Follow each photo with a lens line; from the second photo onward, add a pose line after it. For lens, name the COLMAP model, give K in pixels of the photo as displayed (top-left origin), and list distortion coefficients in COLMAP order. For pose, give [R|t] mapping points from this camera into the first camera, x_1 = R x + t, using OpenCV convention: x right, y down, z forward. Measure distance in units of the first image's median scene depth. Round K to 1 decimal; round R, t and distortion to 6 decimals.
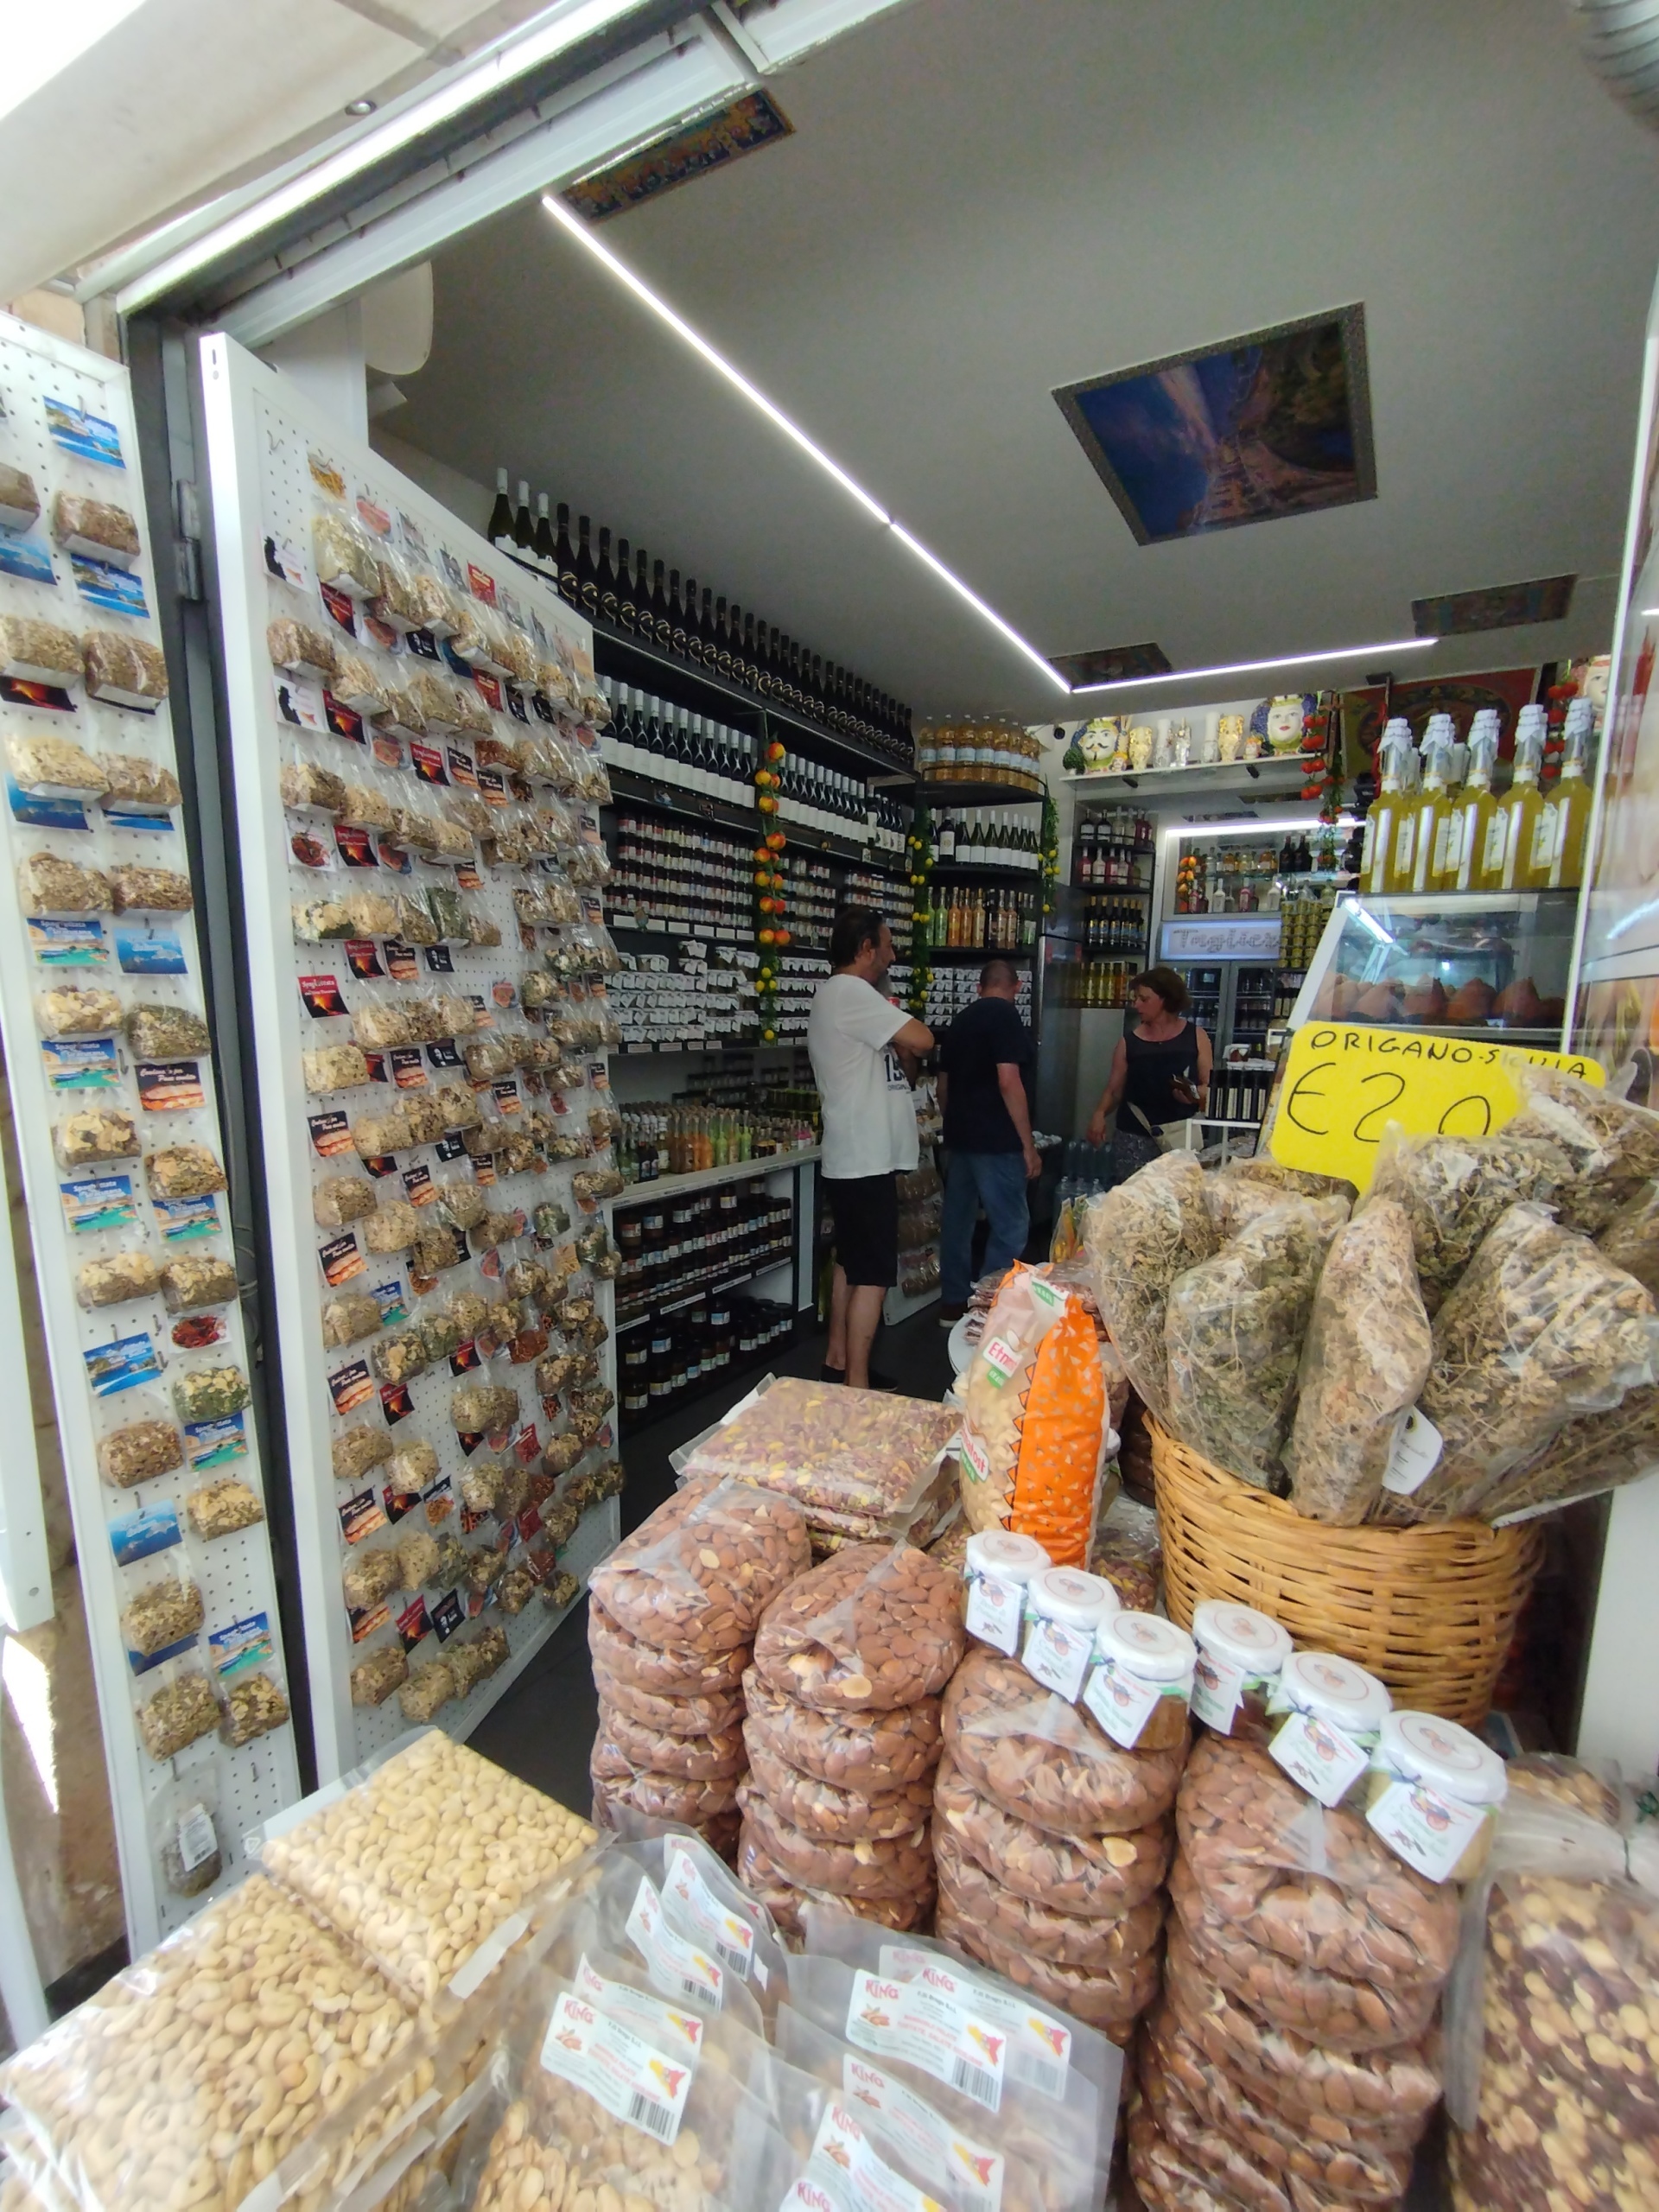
lens RADIAL K [[1006.9, 0, 804.8], [0, 1006.9, 1159.1], [0, 0, 1]] dist [-0.001532, 0.000993]
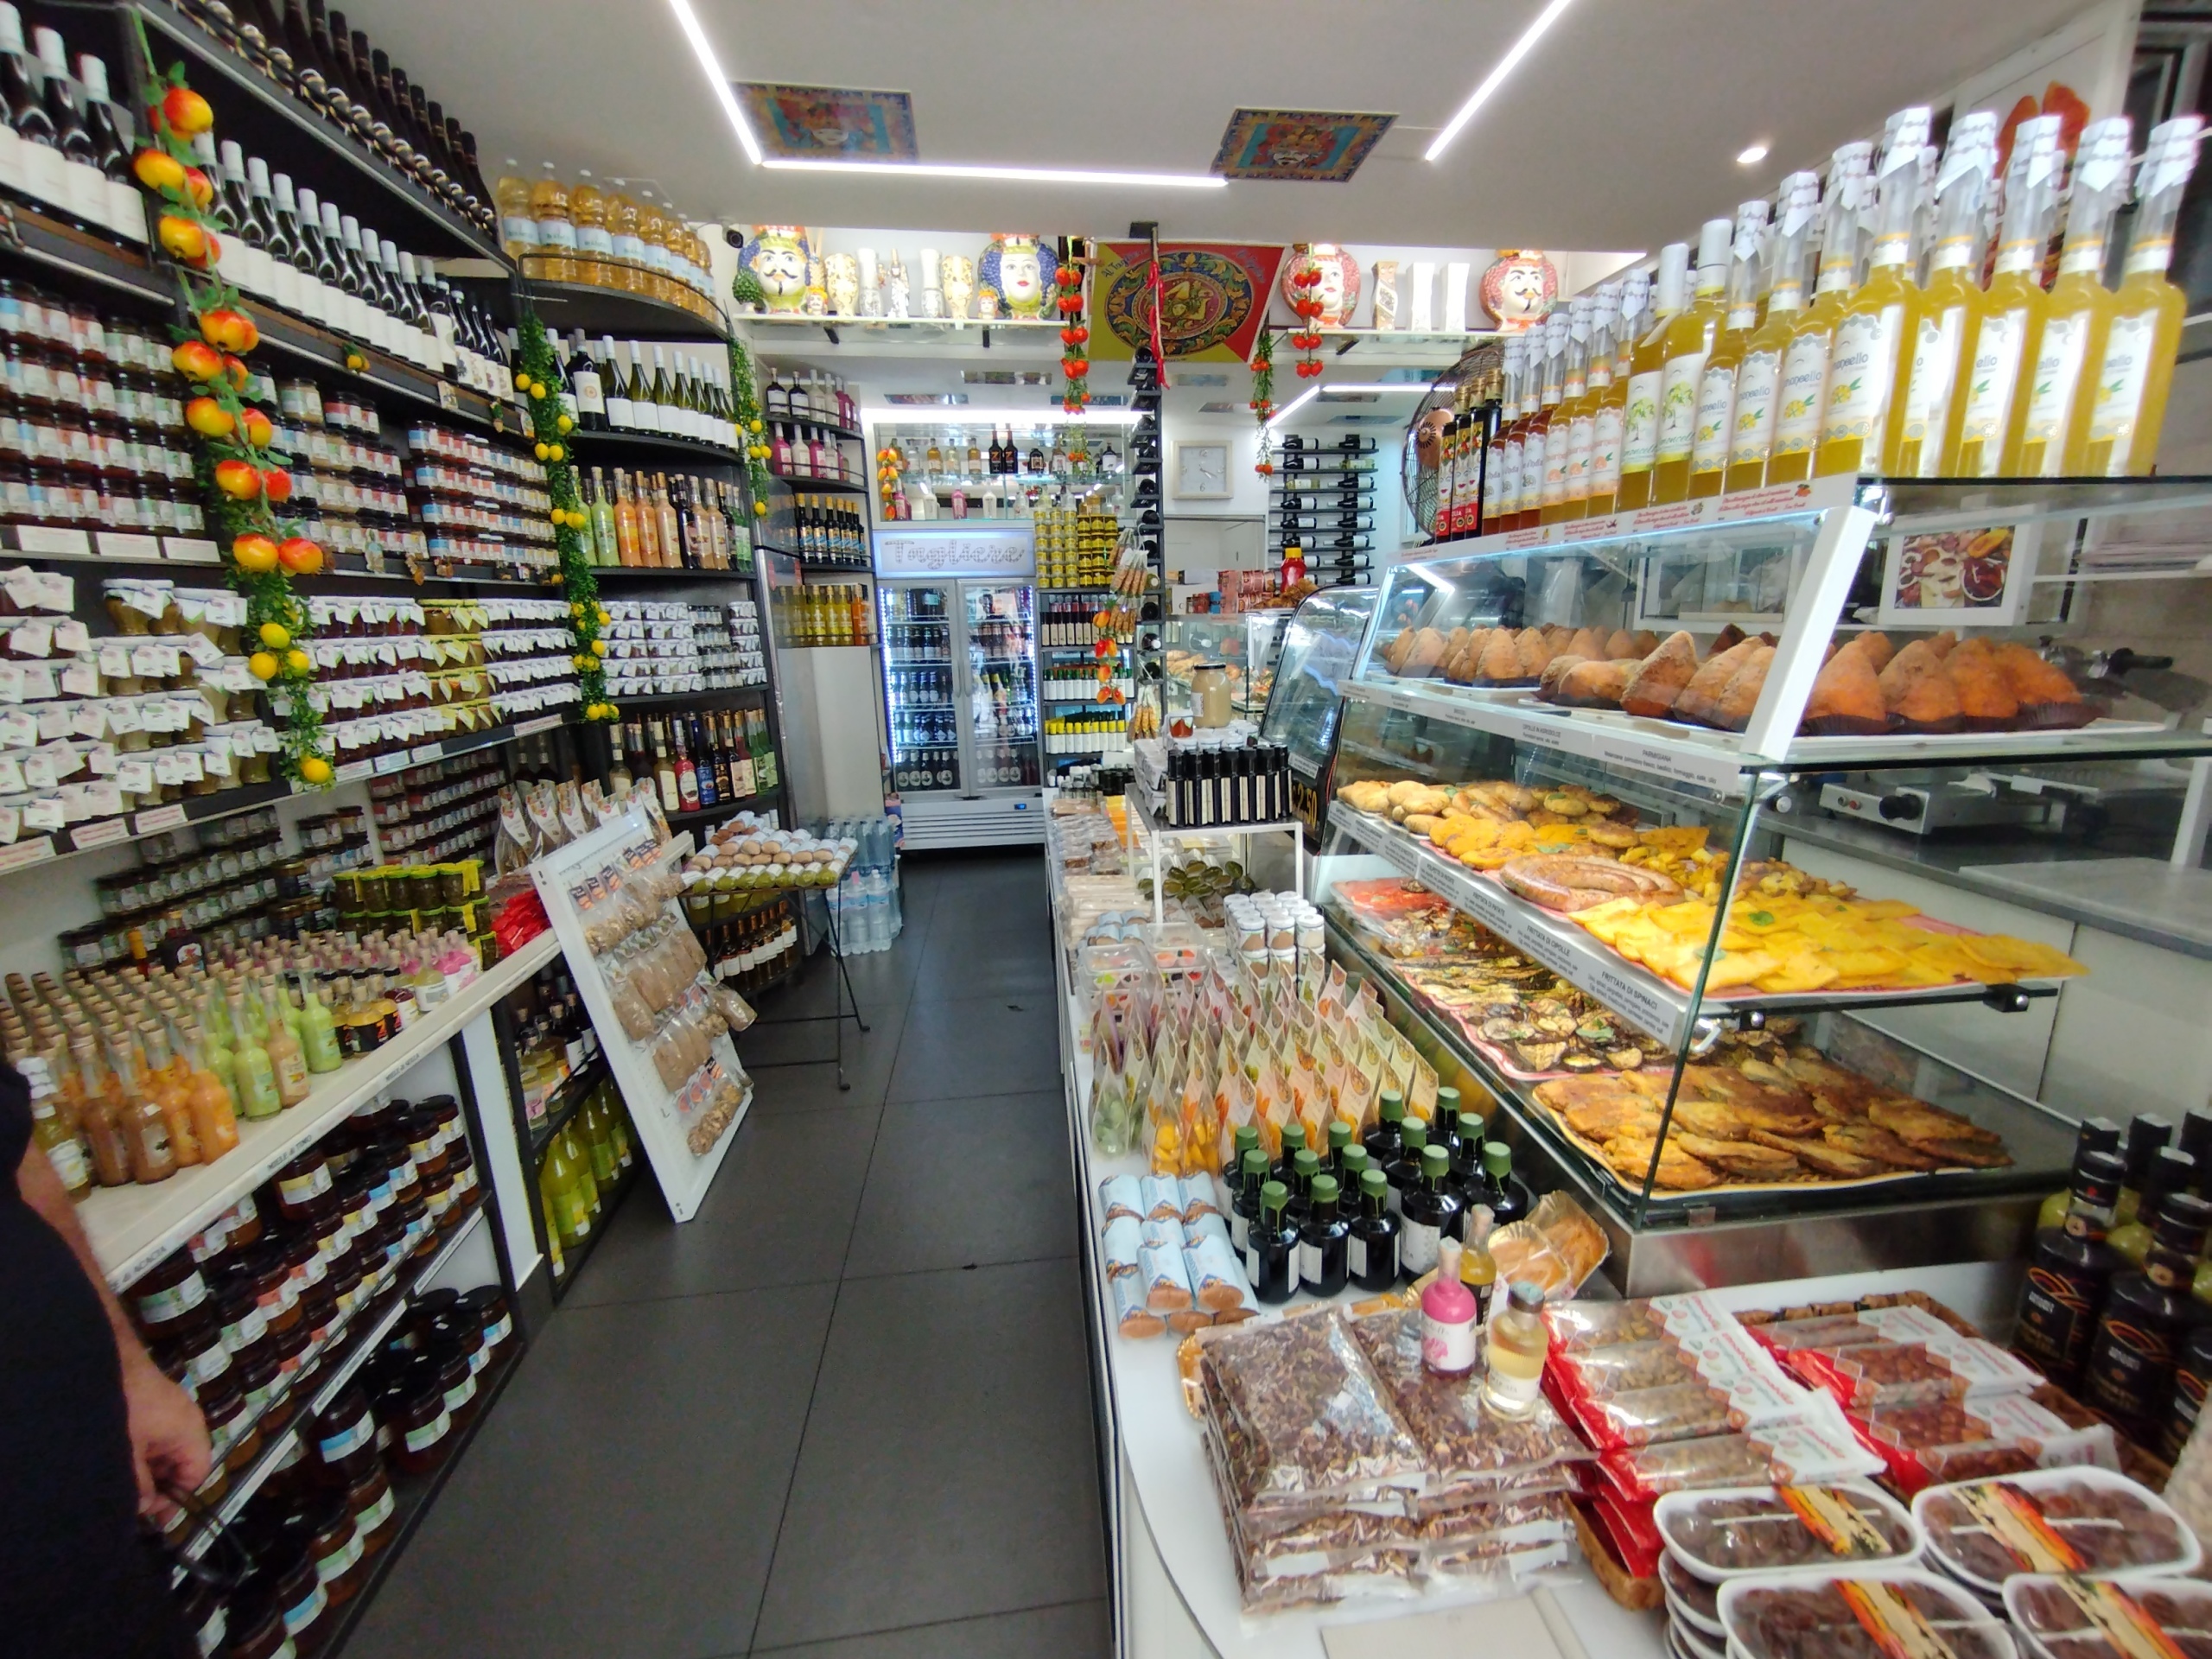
lens RADIAL K [[1006.9, 0, 1149.1], [0, 1006.9, 869.8], [0, 0, 1]] dist [-0.001532, 0.000993]
pose [[0.769188, -0.193072, 0.609158, -0.029886], [0.135220, 0.980855, 0.140137, -0.087779], [-0.624552, -0.025421, 0.780569, 0.381413]]
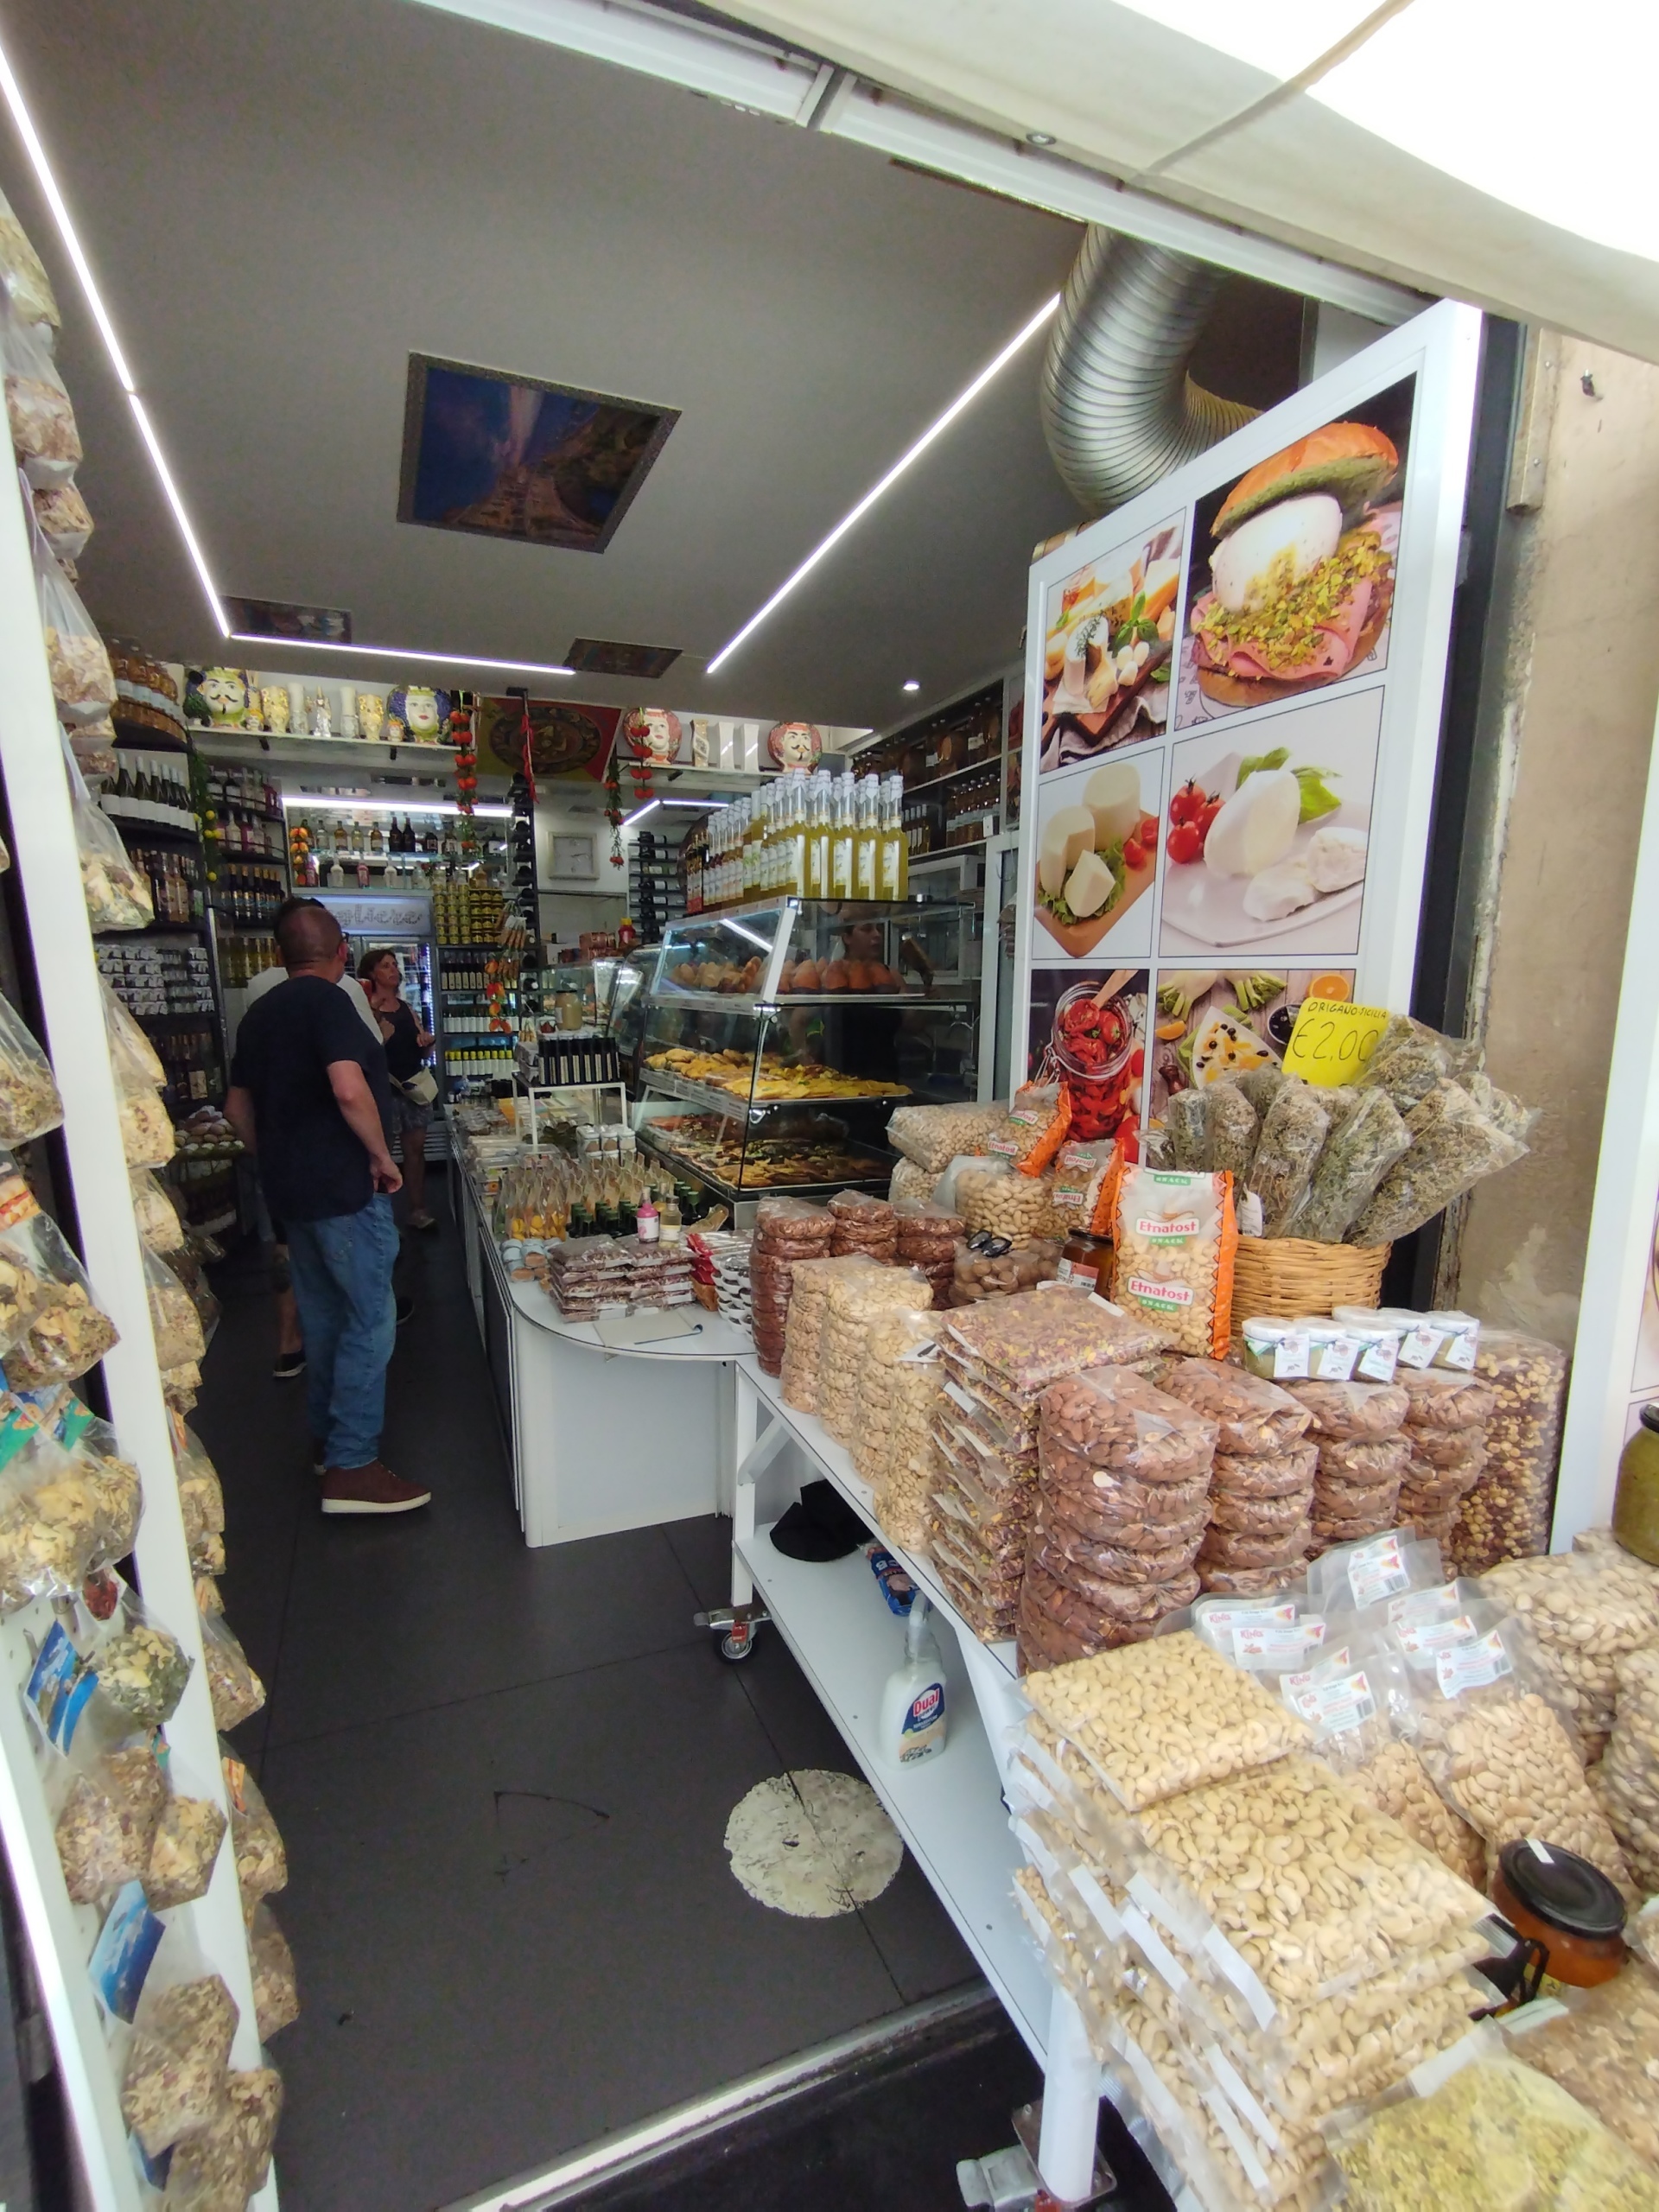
lens RADIAL K [[1006.9, 0, 788.7], [0, 1006.9, 1150.7], [0, 0, 1]] dist [-0.001532, 0.000993]
pose [[0.594817, -0.158643, 0.788052, -0.254522], [0.143031, 0.985577, 0.090448, -0.025465], [-0.791034, 0.058916, 0.608929, 0.101201]]
